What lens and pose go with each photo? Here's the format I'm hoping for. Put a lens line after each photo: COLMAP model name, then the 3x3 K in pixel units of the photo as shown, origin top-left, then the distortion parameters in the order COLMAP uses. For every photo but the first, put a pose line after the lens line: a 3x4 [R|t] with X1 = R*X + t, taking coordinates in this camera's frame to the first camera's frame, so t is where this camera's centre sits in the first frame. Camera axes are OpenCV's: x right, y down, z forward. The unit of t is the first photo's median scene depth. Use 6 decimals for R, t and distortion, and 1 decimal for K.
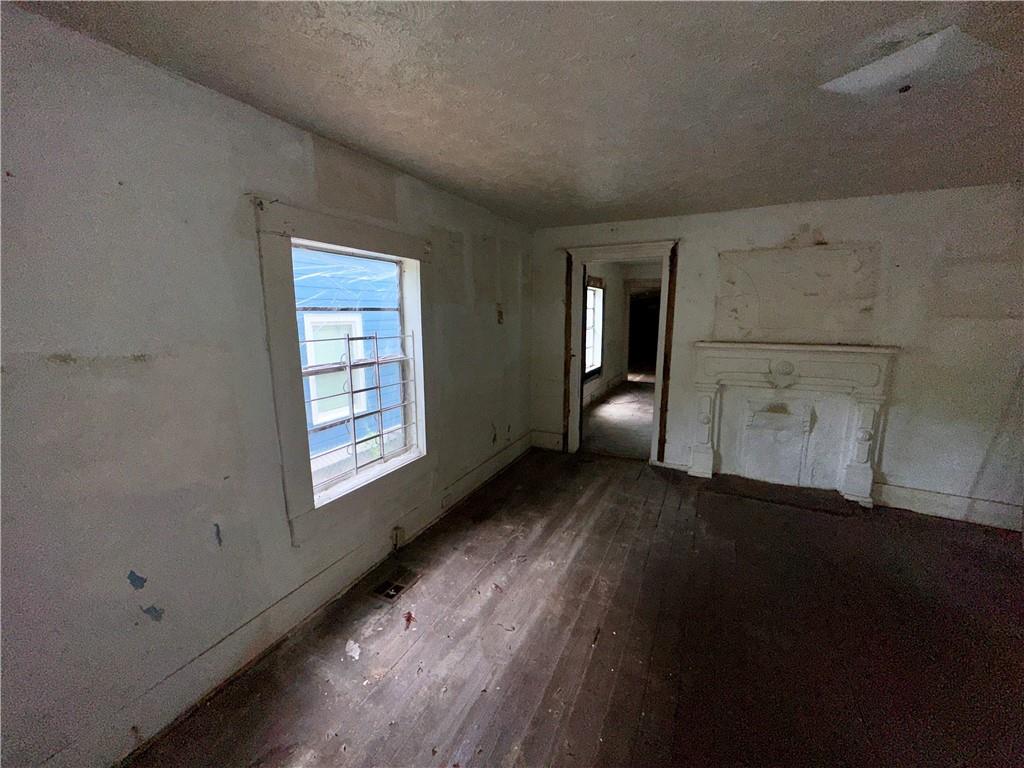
lens RADIAL K [[406.8, 0, 511.6], [0, 406.8, 383.1], [0, 0, 1]] dist [0.000864, -0.000057]
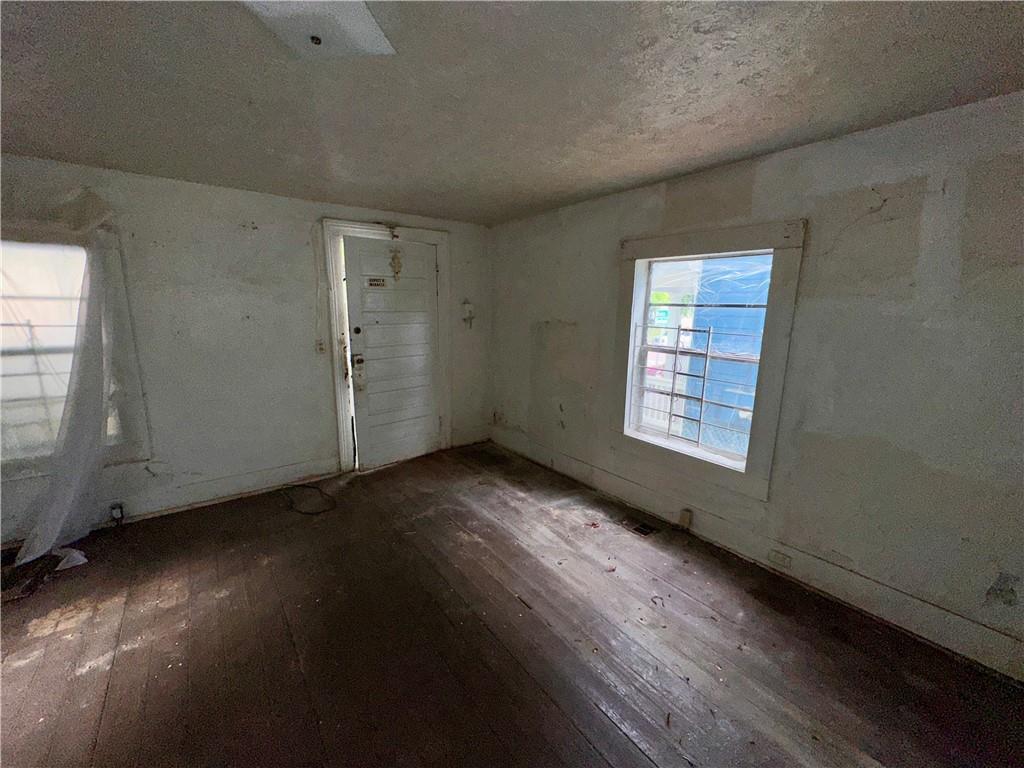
lens RADIAL K [[406.8, 0, 511.6], [0, 406.8, 383.1], [0, 0, 1]] dist [0.000864, -0.000057]
pose [[-0.435021, 0.182156, -0.881803, 0.981004], [-0.163189, 0.947156, 0.276162, -0.221169], [0.885509, 0.264037, -0.382307, 1.107150]]
